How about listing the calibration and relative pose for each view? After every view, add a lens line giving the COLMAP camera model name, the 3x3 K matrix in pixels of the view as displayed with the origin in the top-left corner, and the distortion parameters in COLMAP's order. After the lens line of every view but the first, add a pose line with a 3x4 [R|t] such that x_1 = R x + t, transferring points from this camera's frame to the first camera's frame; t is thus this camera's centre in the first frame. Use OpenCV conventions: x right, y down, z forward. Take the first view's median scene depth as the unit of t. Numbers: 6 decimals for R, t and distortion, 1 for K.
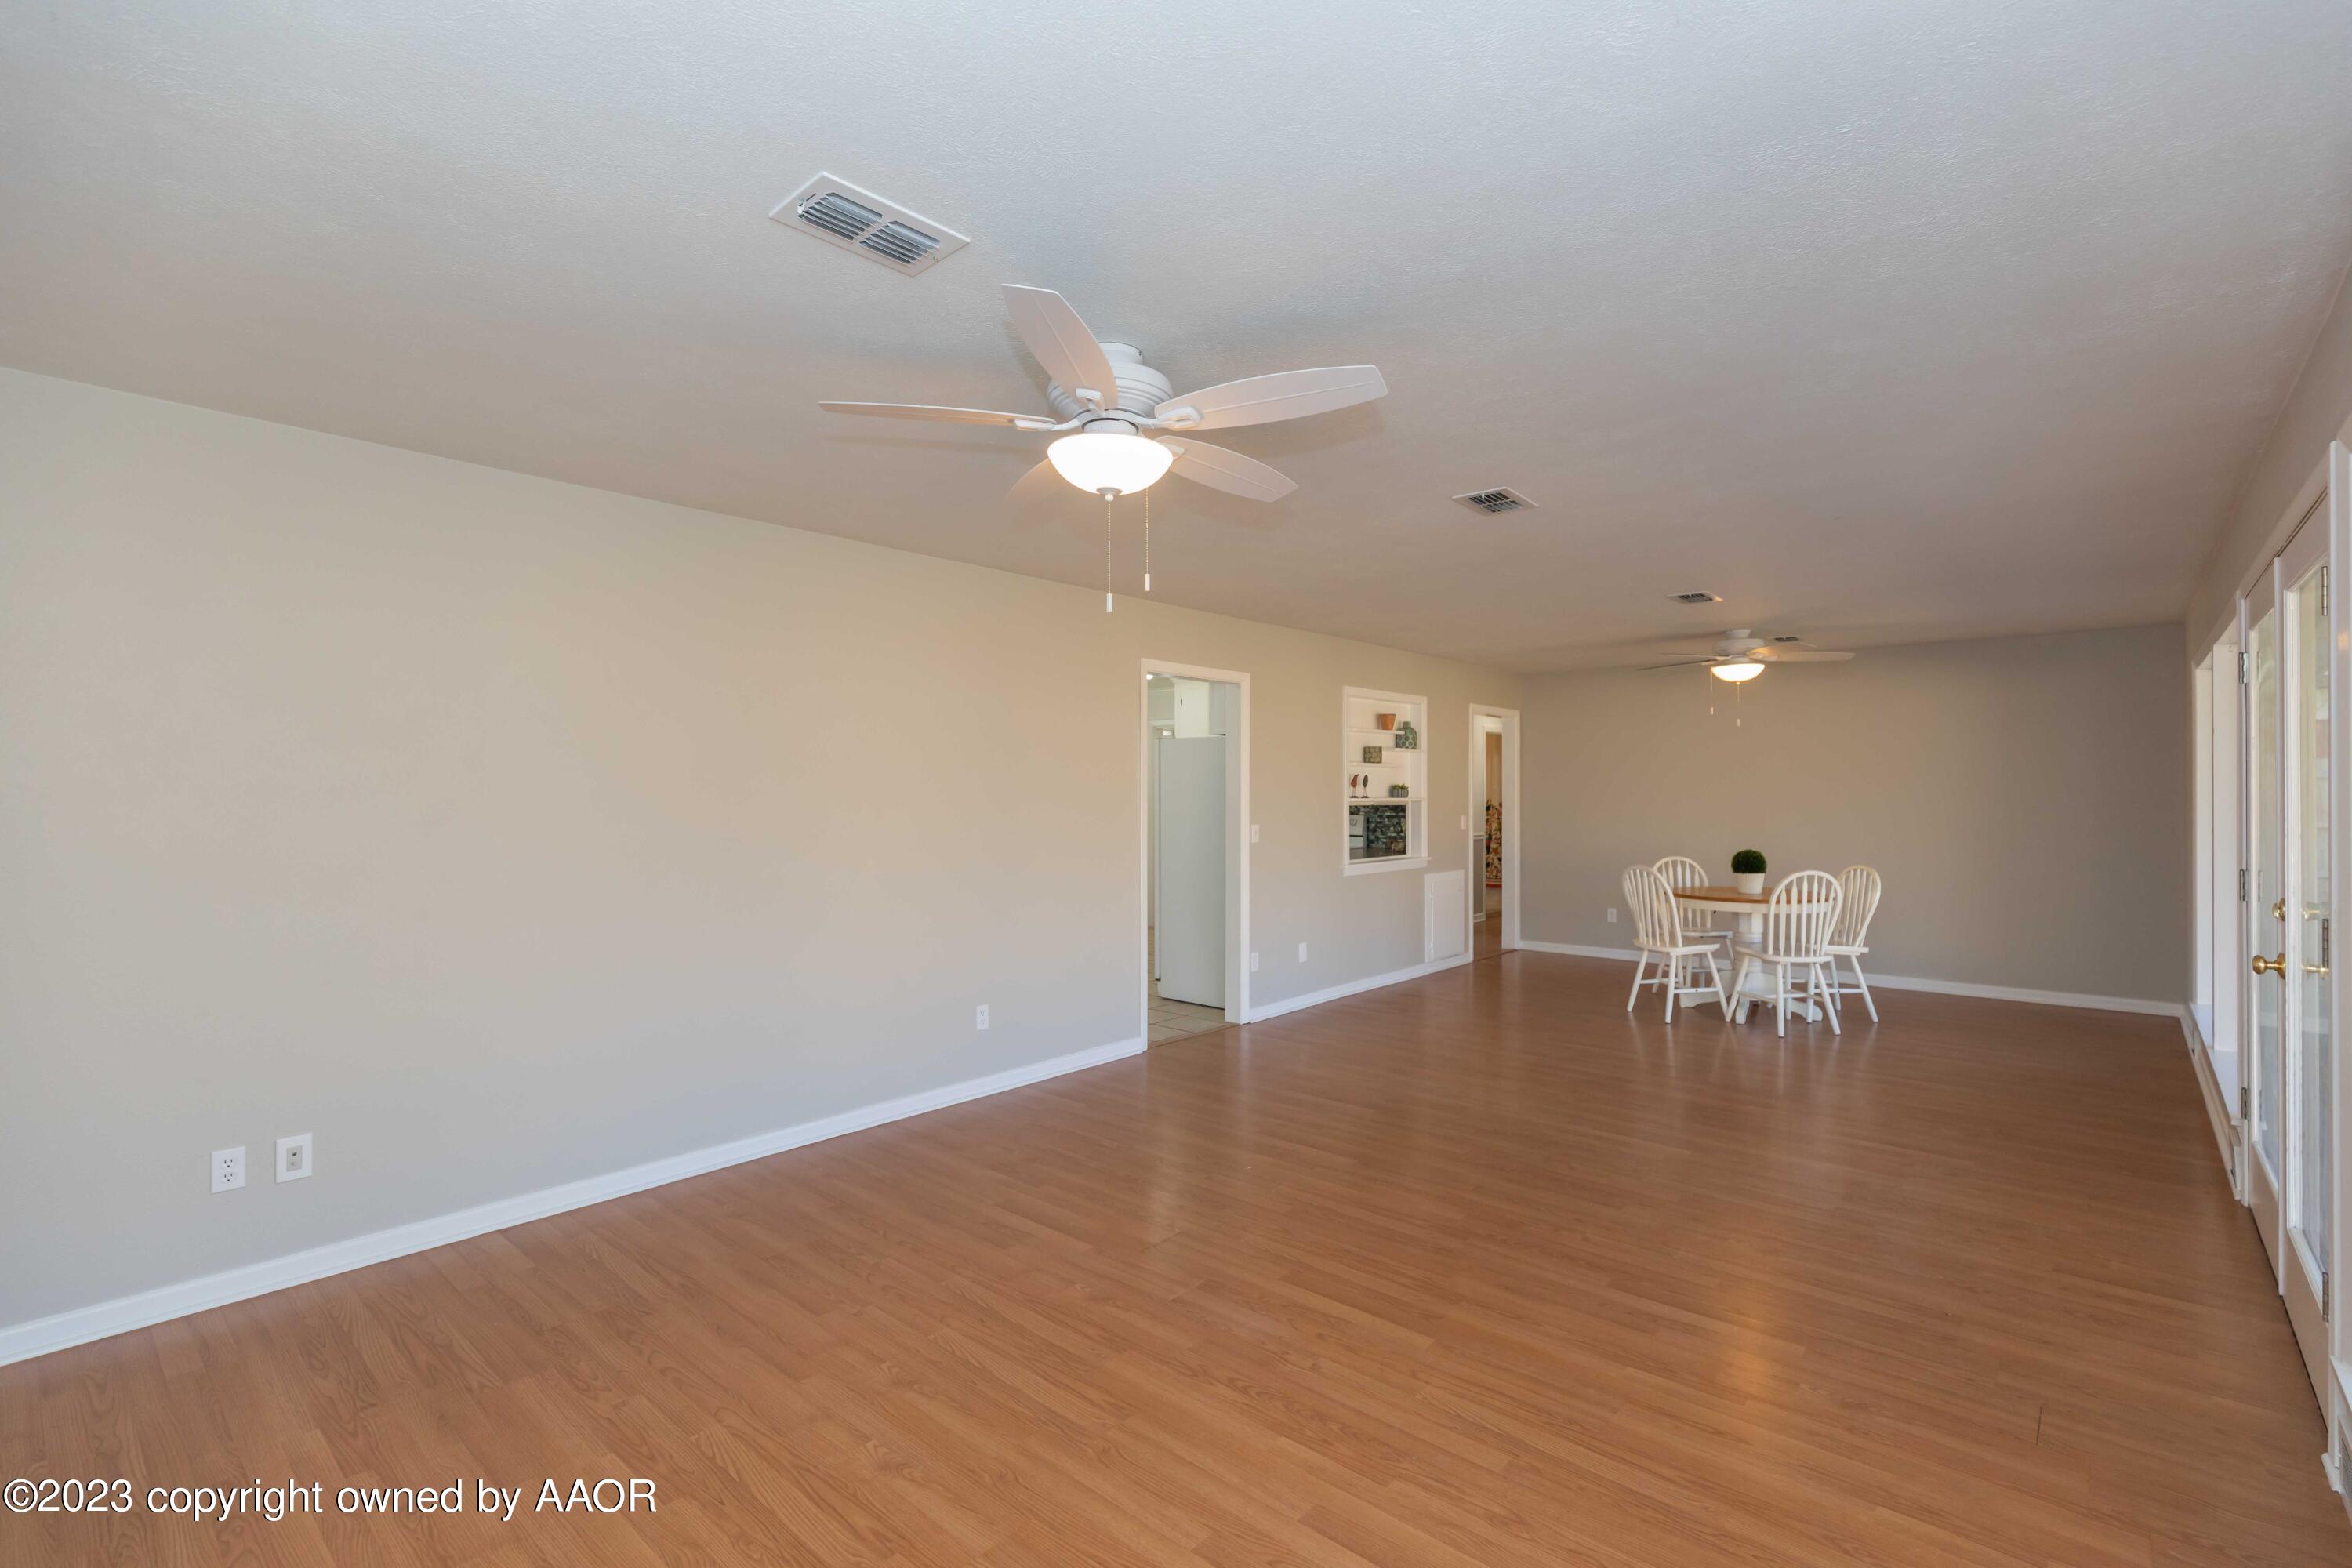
lens RADIAL K [[1056.1, 0, 1197.0], [0, 1056.1, 793.0], [0, 0, 1]] dist [0.004454, -0.002805]
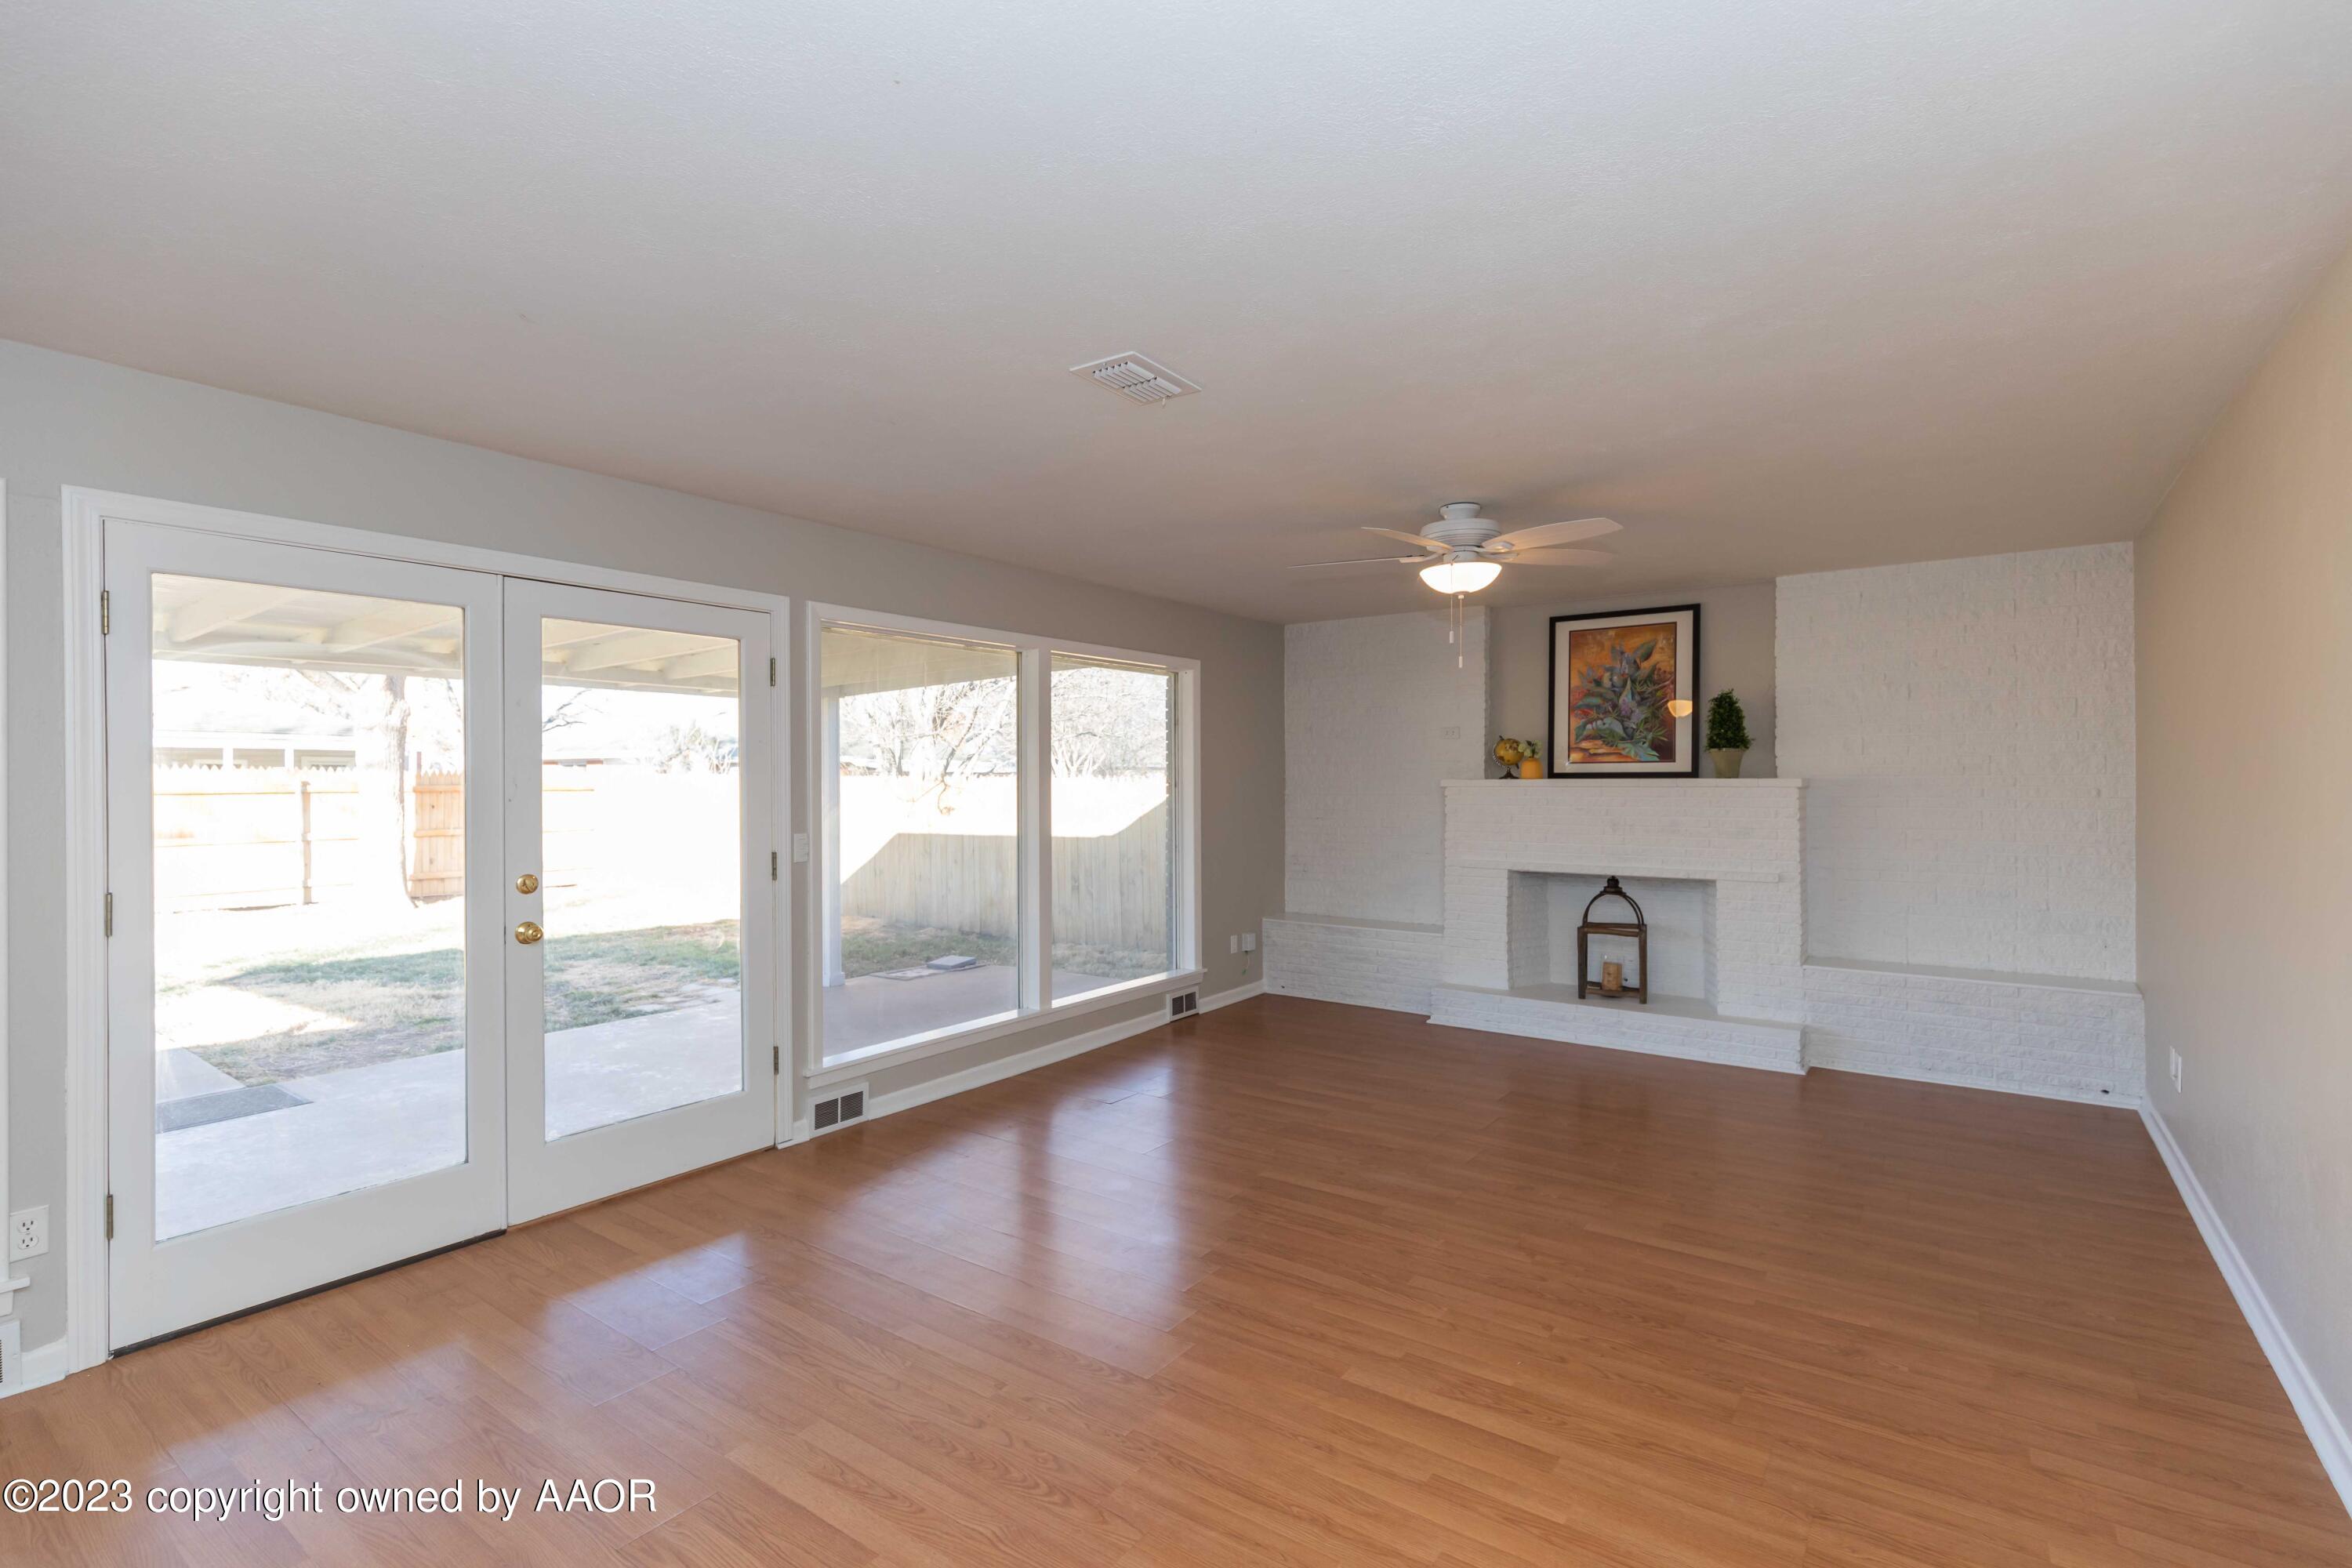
lens RADIAL K [[1056.1, 0, 1163.2], [0, 1056.1, 774.3], [0, 0, 1]] dist [0.004454, -0.002805]
pose [[-0.997600, 0.002623, -0.069194, 0.186314], [0.003033, 0.999978, -0.005827, -0.000157], [0.069177, -0.006023, -0.997586, 1.001139]]
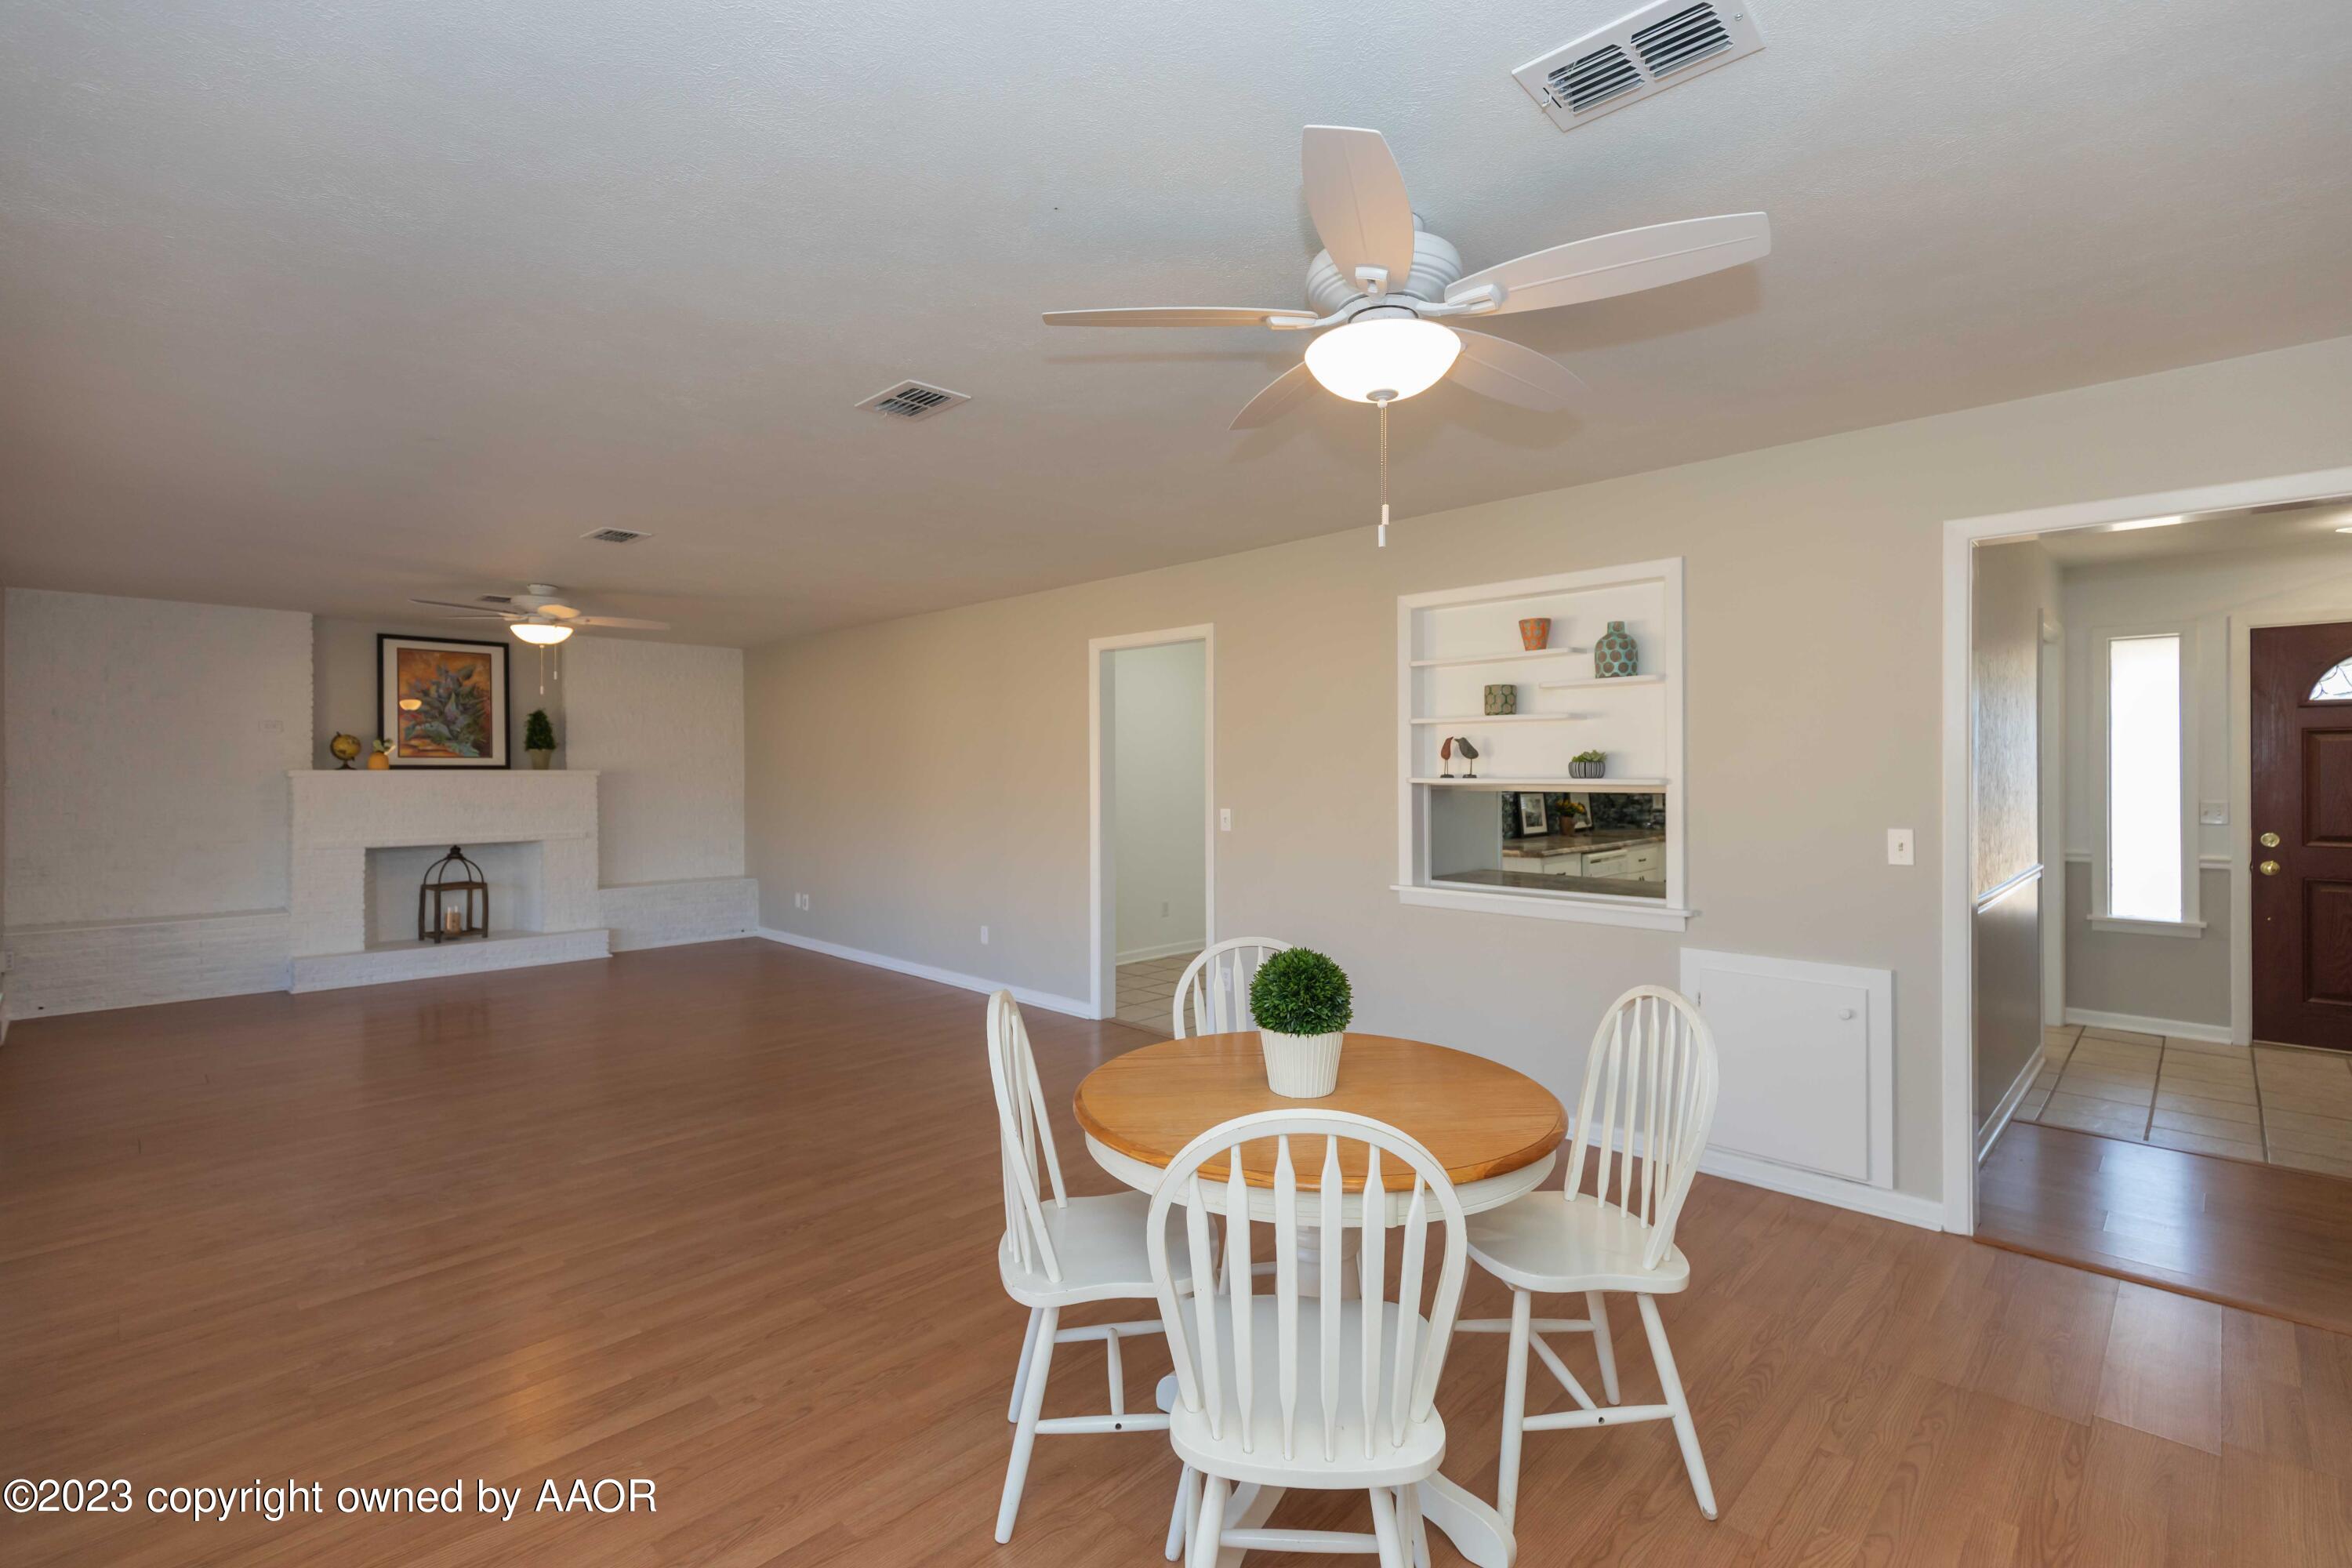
lens RADIAL K [[1056.1, 0, 1173.6], [0, 1056.1, 763.9], [0, 0, 1]] dist [0.004454, -0.002805]
pose [[-0.090288, -0.005811, -0.995899, 0.845514], [0.000770, 0.999982, -0.005904, 0.000080], [0.995915, -0.001300, -0.090281, 1.024647]]
